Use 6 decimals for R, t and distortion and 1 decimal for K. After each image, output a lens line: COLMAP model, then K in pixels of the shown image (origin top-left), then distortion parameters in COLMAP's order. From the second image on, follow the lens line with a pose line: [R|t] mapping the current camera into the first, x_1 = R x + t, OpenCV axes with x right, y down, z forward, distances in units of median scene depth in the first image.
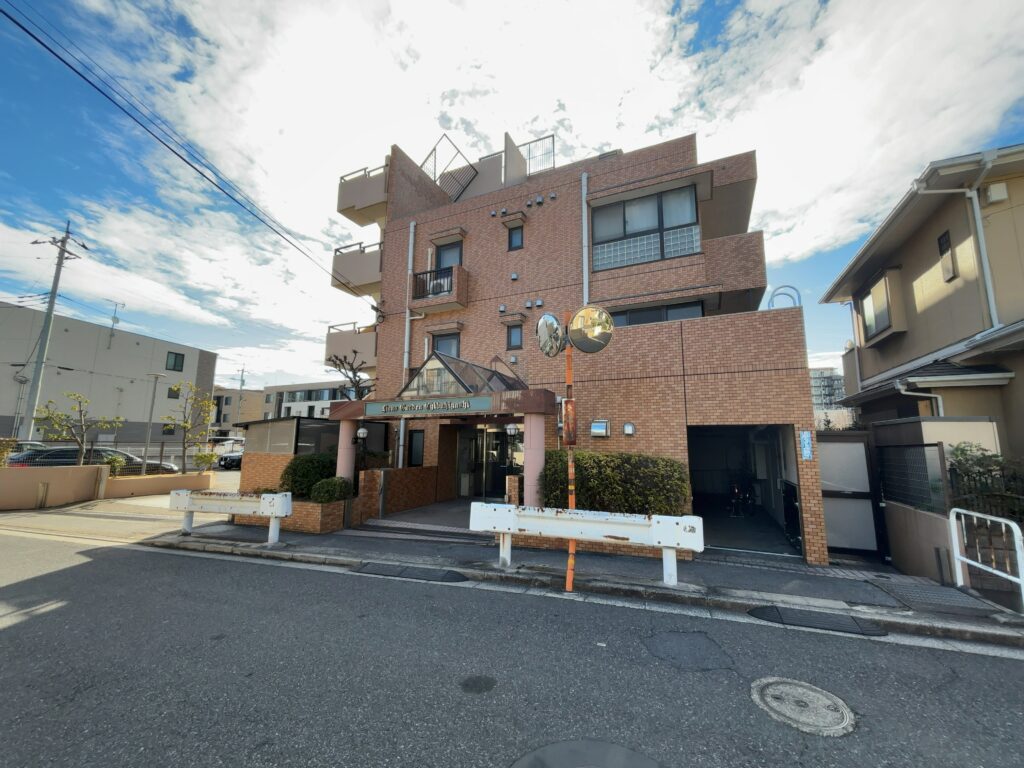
lens RADIAL K [[407.9, 0, 521.1], [0, 407.9, 382.6], [0, 0, 1]] dist [-0.000742, 0.000266]
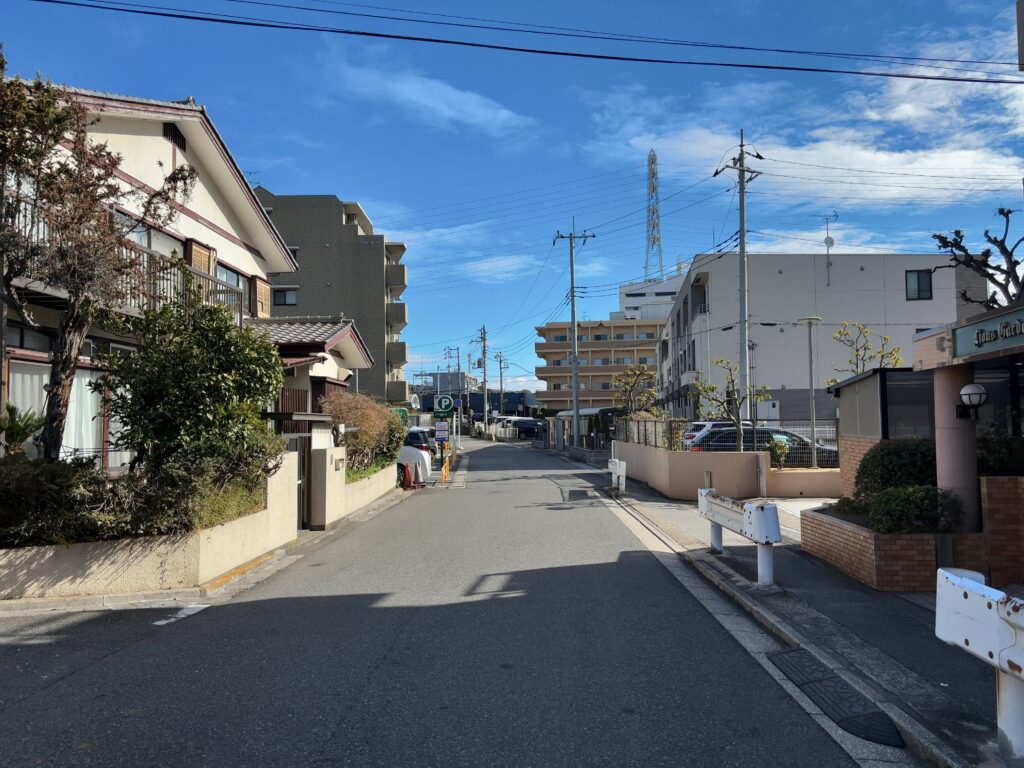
lens RADIAL K [[779.9, 0, 510.8], [0, 779.9, 388.9], [0, 0, 1]] dist [0.029457, -0.004192]
pose [[0.280689, -0.053472, -0.958308, 0.279000], [0.161677, 0.986814, -0.007707, 0.036733], [0.946084, -0.152773, 0.285633, 0.237338]]
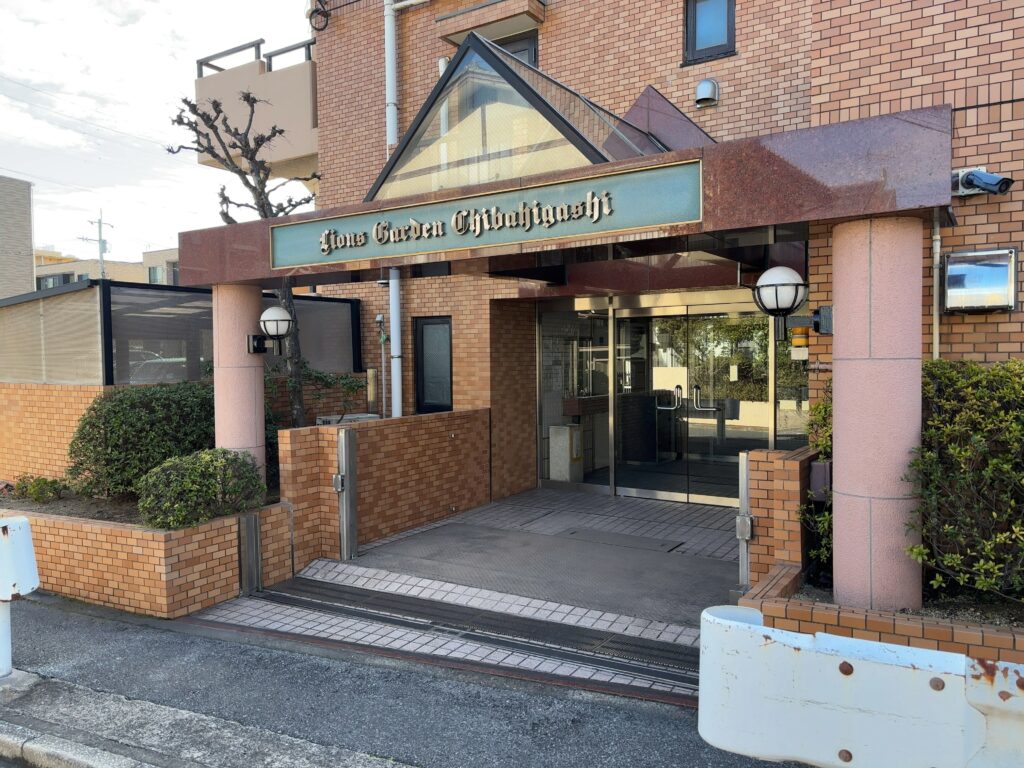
lens RADIAL K [[779.9, 0, 514.1], [0, 779.9, 385.8], [0, 0, 1]] dist [0.029457, -0.004192]
pose [[0.989101, -0.012530, -0.146701, -0.088239], [0.039890, 0.981912, 0.185086, 0.057395], [0.141729, -0.188920, 0.971711, 0.348055]]
